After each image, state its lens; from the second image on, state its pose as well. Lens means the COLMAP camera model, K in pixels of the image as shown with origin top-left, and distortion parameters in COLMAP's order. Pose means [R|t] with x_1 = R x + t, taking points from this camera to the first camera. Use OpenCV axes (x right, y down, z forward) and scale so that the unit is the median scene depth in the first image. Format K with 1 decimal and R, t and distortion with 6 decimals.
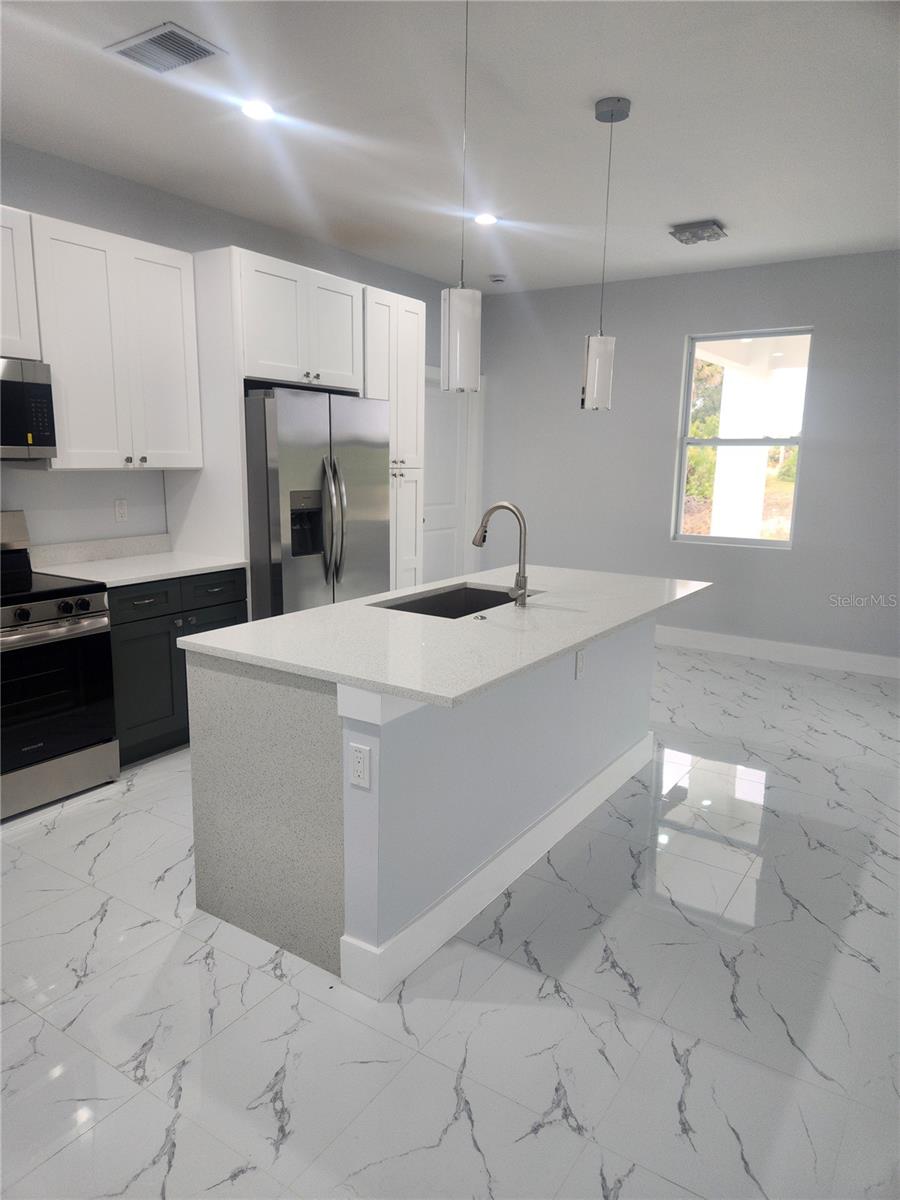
lens RADIAL K [[806.1, 0, 444.1], [0, 806.1, 605.0], [0, 0, 1]] dist [0.071954, -0.063226]
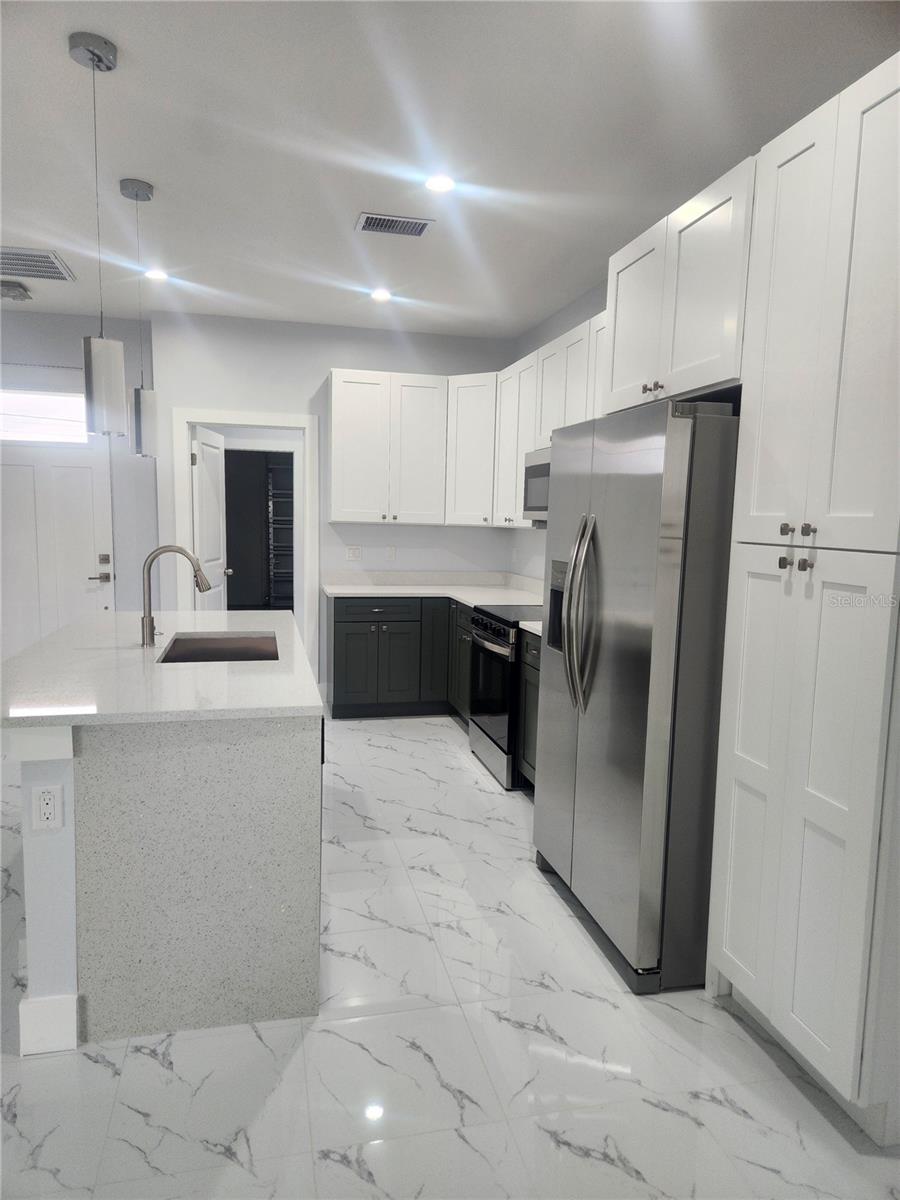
lens RADIAL K [[817.3, 0, 428.0], [0, 817.3, 603.0], [0, 0, 1]] dist [0.078963, -0.001374]
pose [[-0.700346, 0.048087, -0.712182, 0.514612], [-0.161918, 0.961018, 0.224116, -0.298528], [0.695197, 0.272273, -0.665259, 1.680140]]
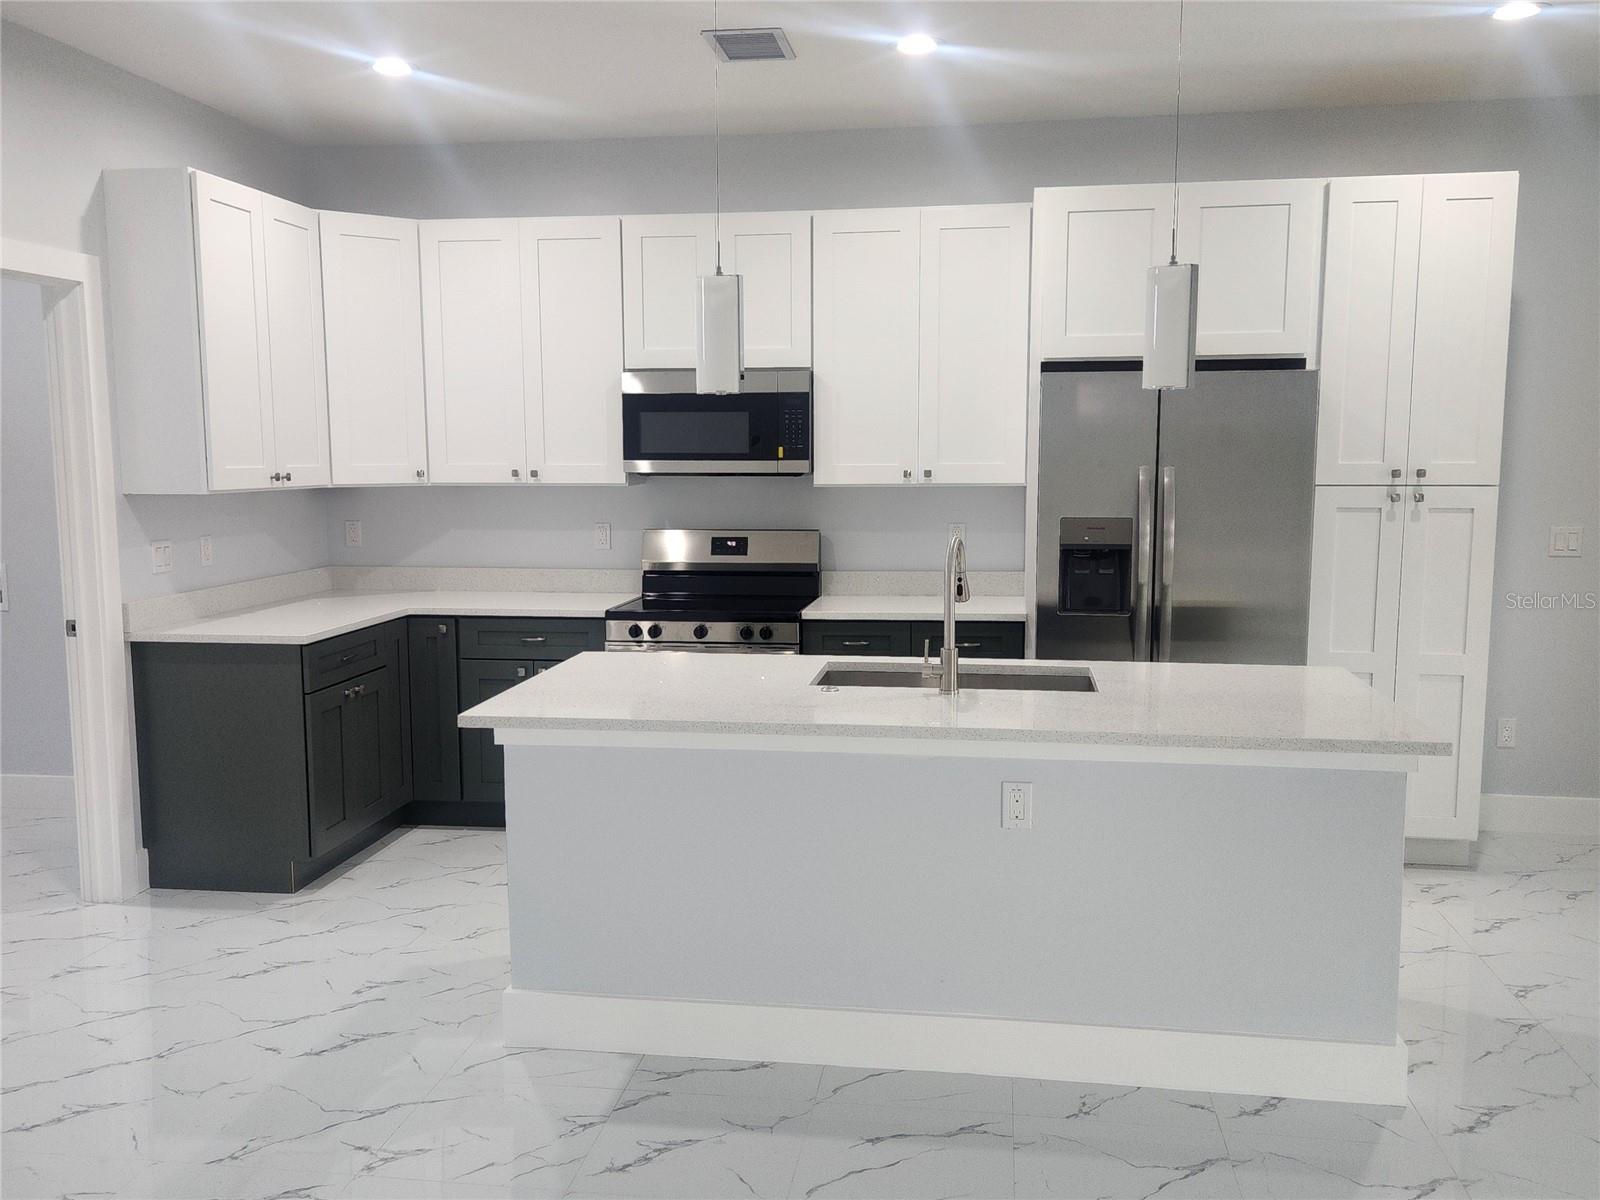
lens RADIAL K [[1426.7, 0, 786.5], [0, 1426.7, 619.6], [0, 0, 1]] dist [0.085280, -0.098185]
pose [[0.421450, 0.095210, -0.901840, 0.951622], [-0.158033, 0.986967, 0.030345, -0.064293], [0.892975, 0.129732, 0.431004, 0.322995]]
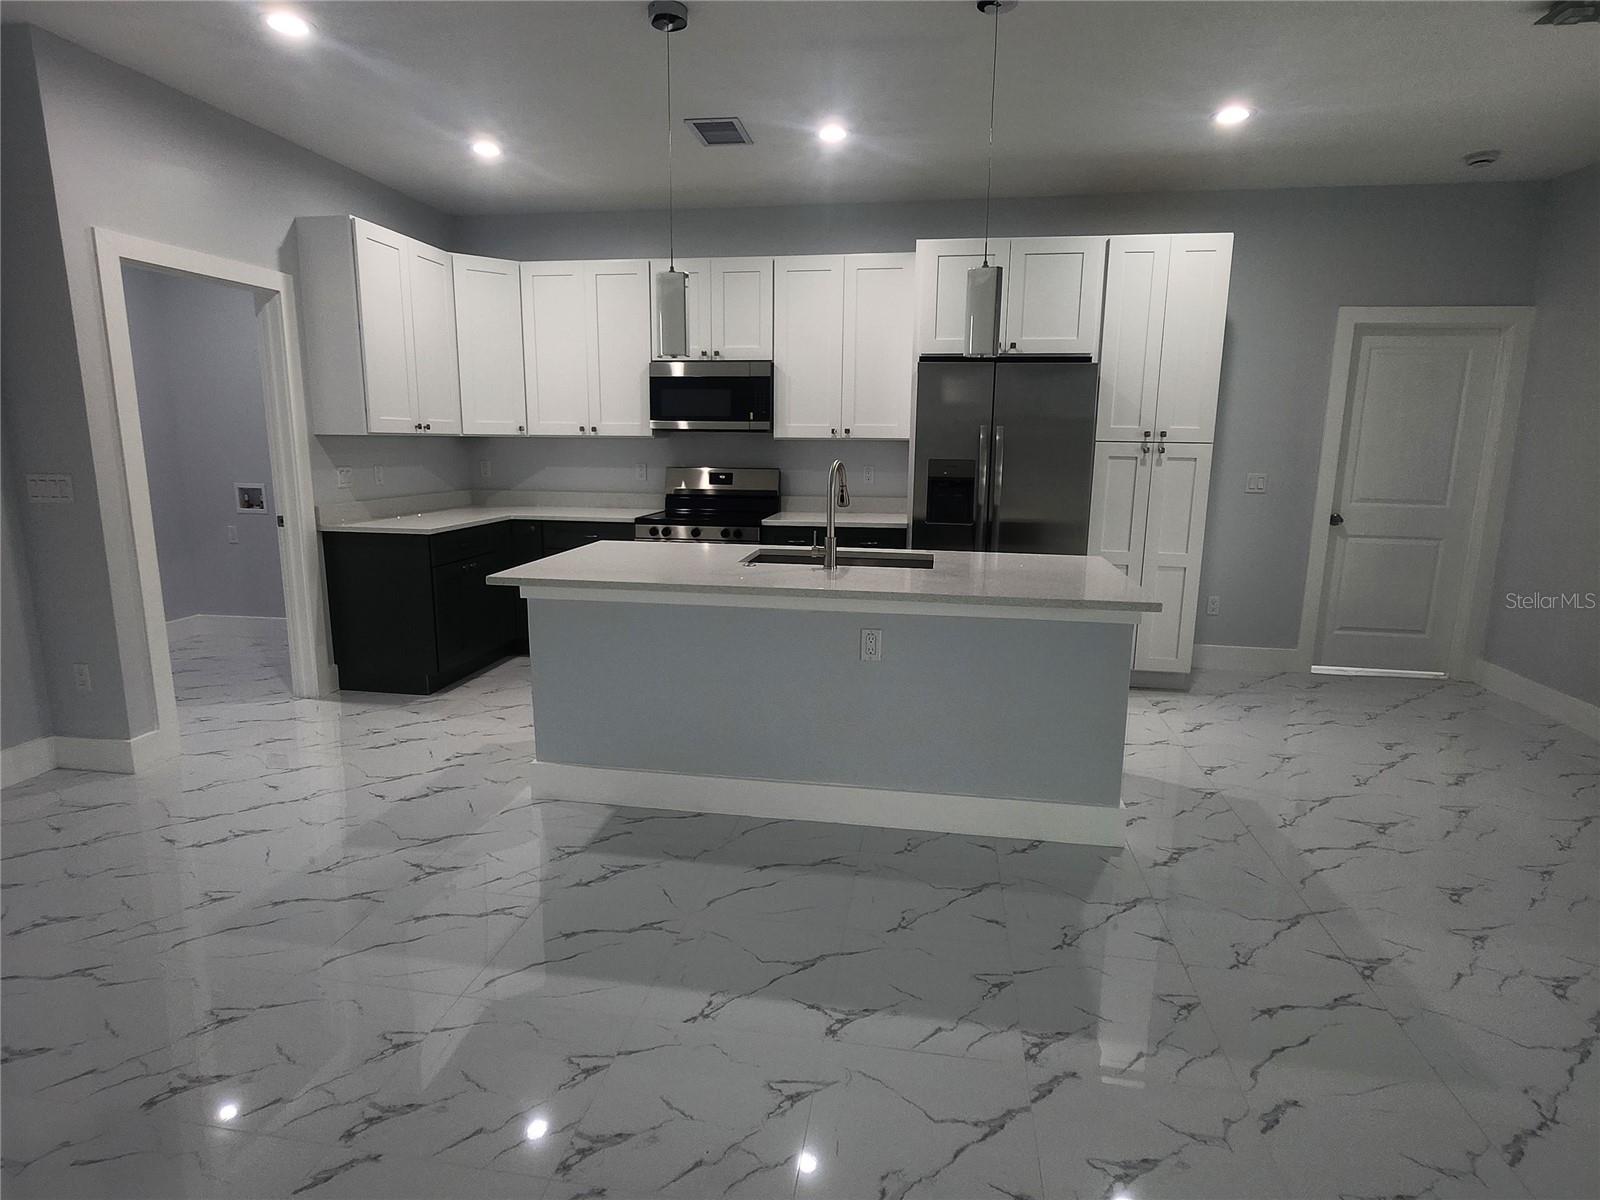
lens RADIAL K [[842.0, 0, 804.7], [0, 842.0, 590.7], [0, 0, 1]] dist [-0.002810, 0.000475]
pose [[0.414853, 0.154190, -0.896729, 0.865504], [-0.173279, 0.980889, 0.088497, -0.049793], [0.893237, 0.118671, 0.433642, 0.471680]]
